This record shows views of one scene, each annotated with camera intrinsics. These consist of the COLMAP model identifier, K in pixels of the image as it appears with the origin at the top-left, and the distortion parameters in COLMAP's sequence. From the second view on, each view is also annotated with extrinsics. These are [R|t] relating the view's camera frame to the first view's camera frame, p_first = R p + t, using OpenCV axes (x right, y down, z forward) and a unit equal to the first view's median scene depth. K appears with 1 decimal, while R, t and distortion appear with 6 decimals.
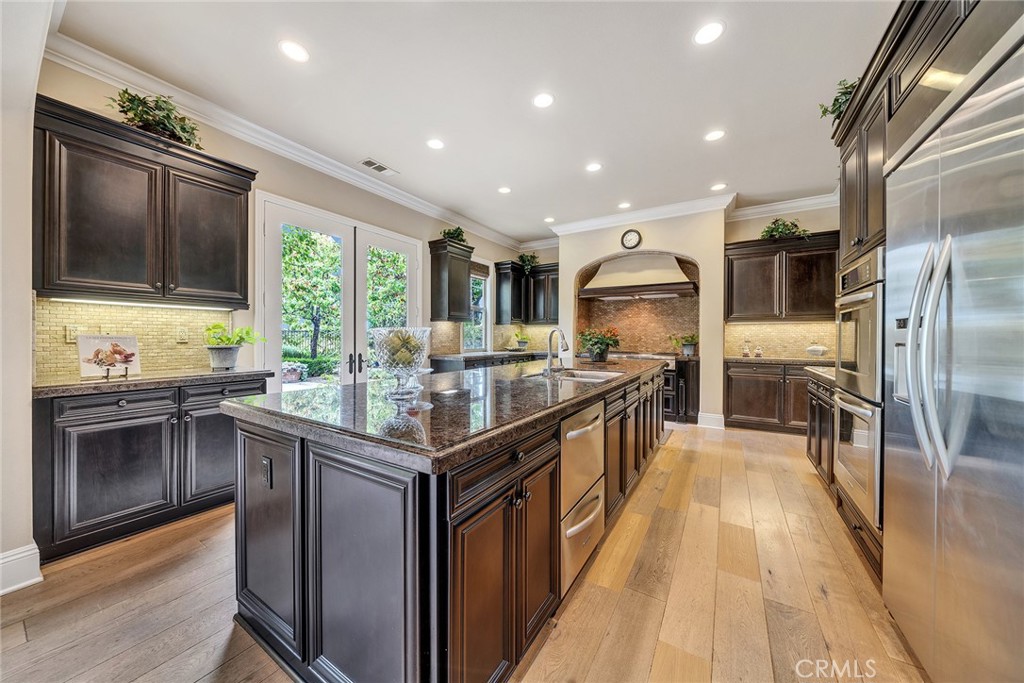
lens RADIAL K [[347.1, 0, 514.2], [0, 347.1, 338.9], [0, 0, 1]] dist [0.000651, -0.000020]
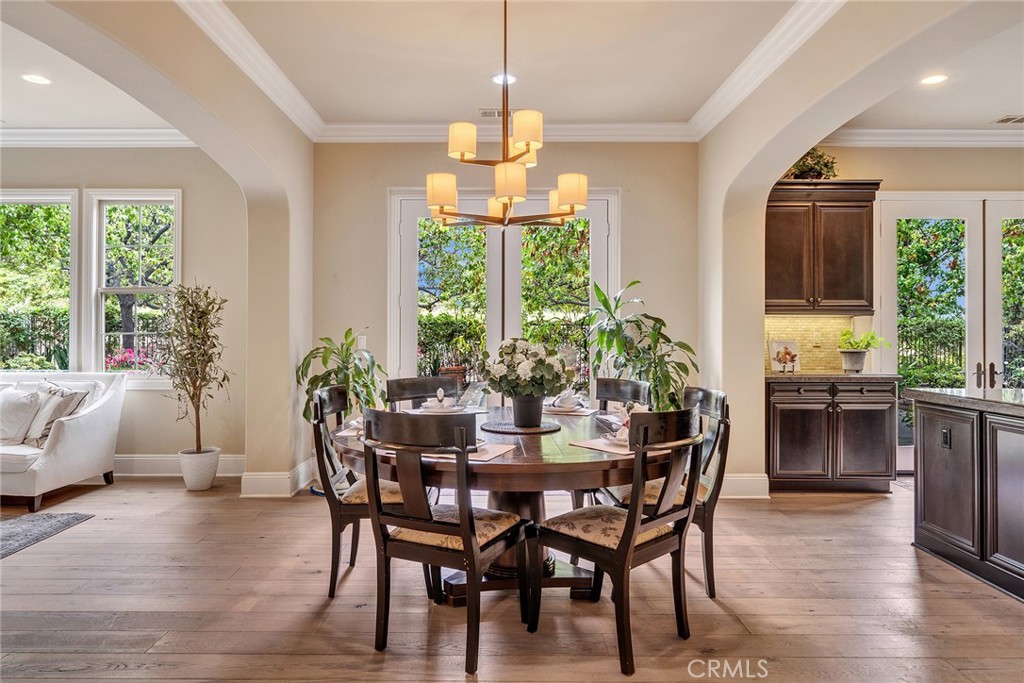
lens RADIAL K [[635.1, 0, 503.9], [0, 635.1, 325.7], [0, 0, 1]] dist [-0.001348, -0.001228]
pose [[0.511854, -0.011319, -0.858998, 0.327353], [-0.004596, 0.999863, -0.015913, -0.020223], [0.859060, 0.012093, 0.511732, -1.012743]]
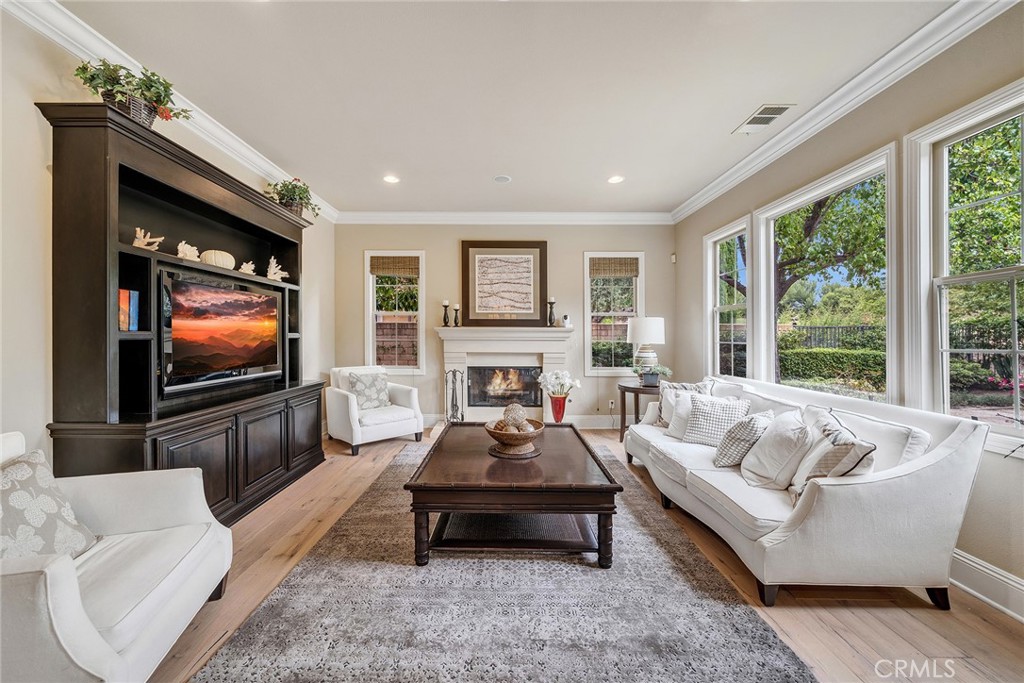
lens RADIAL K [[375.8, 0, 501.1], [0, 375.8, 338.9], [0, 0, 1]] dist [0.000428, -0.000356]
pose [[-0.857902, -0.003316, -0.513802, -1.063273], [-0.008937, 0.999924, 0.008470, -0.045478], [0.513735, 0.011859, -0.857867, -0.865532]]
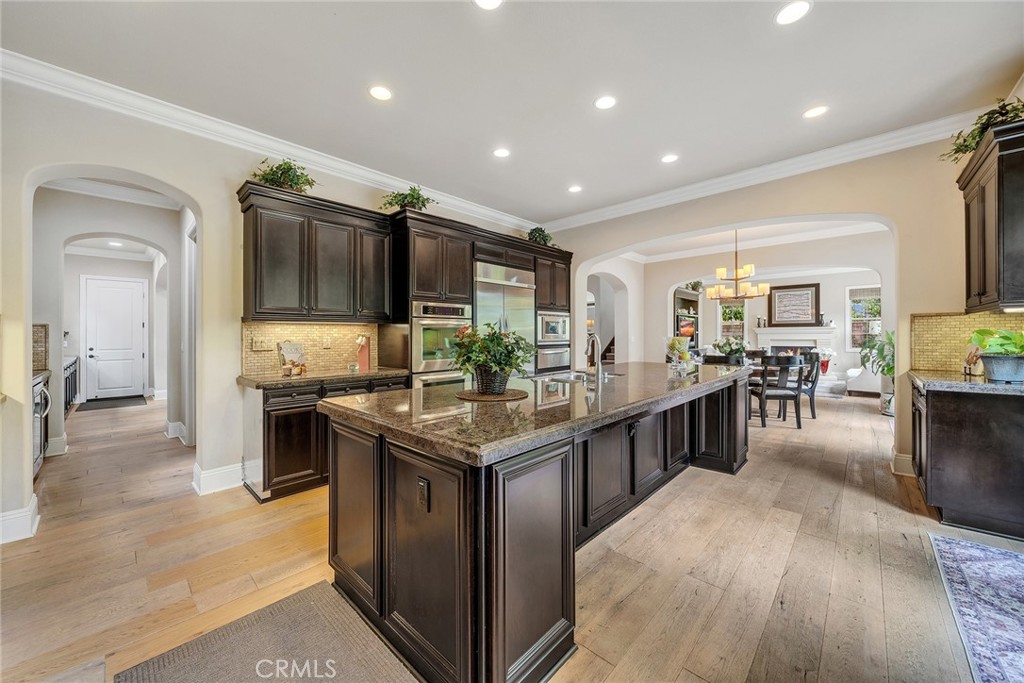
lens RADIAL K [[375.8, 0, 513.1], [0, 375.8, 339.4], [0, 0, 1]] dist [0.000428, -0.000356]
pose [[-0.980352, 0.000241, 0.197255, 0.149828], [0.003589, 0.999856, 0.016614, -0.037158], [-0.197223, 0.016995, -0.980211, 2.237668]]
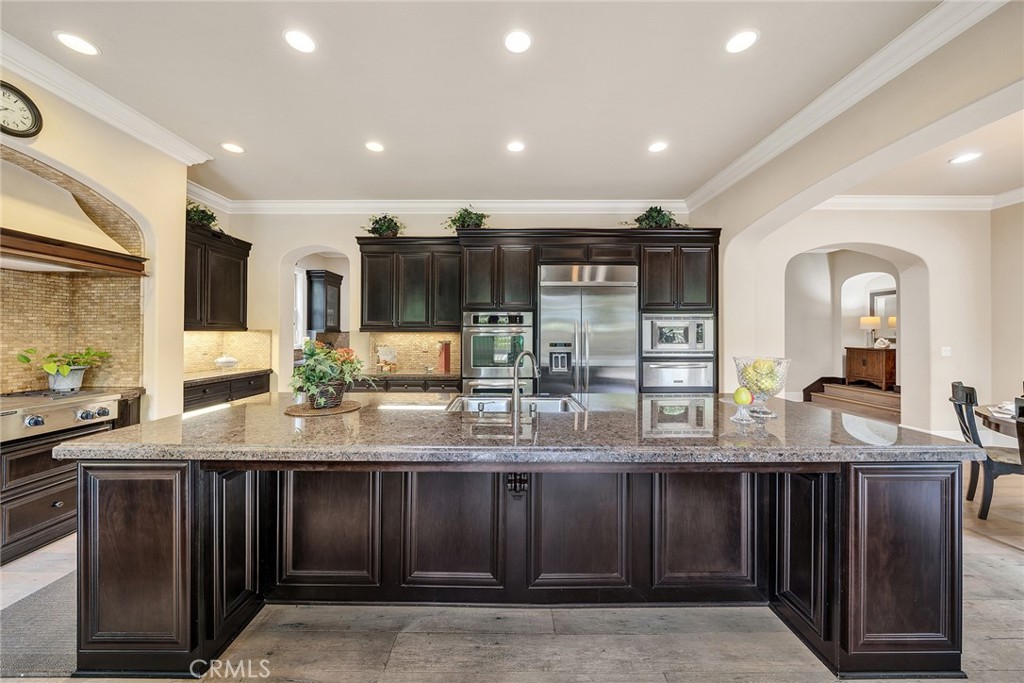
lens RADIAL K [[355.5, 0, 509.1], [0, 355.5, 331.3], [0, 0, 1]] dist [-0.010578, 0.000309]
pose [[-0.525525, 0.001530, 0.850777, -0.574693], [0.001032, 0.999999, -0.001161, -0.079653], [-0.850778, 0.000267, -0.525526, 1.497466]]
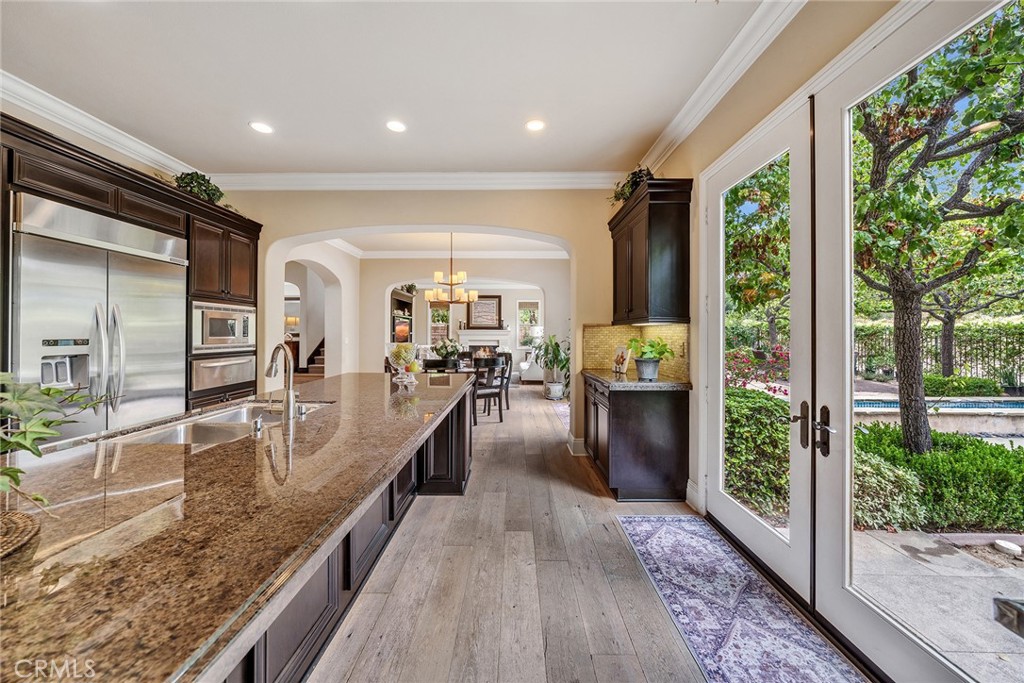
lens RADIAL K [[355.5, 0, 509.4], [0, 355.5, 334.6], [0, 0, 1]] dist [-0.010578, 0.000309]
pose [[-0.857514, -0.006384, -0.514421, 0.107033], [-0.010724, 0.999928, 0.005468, -0.059186], [0.514348, 0.010206, -0.857521, 1.826969]]
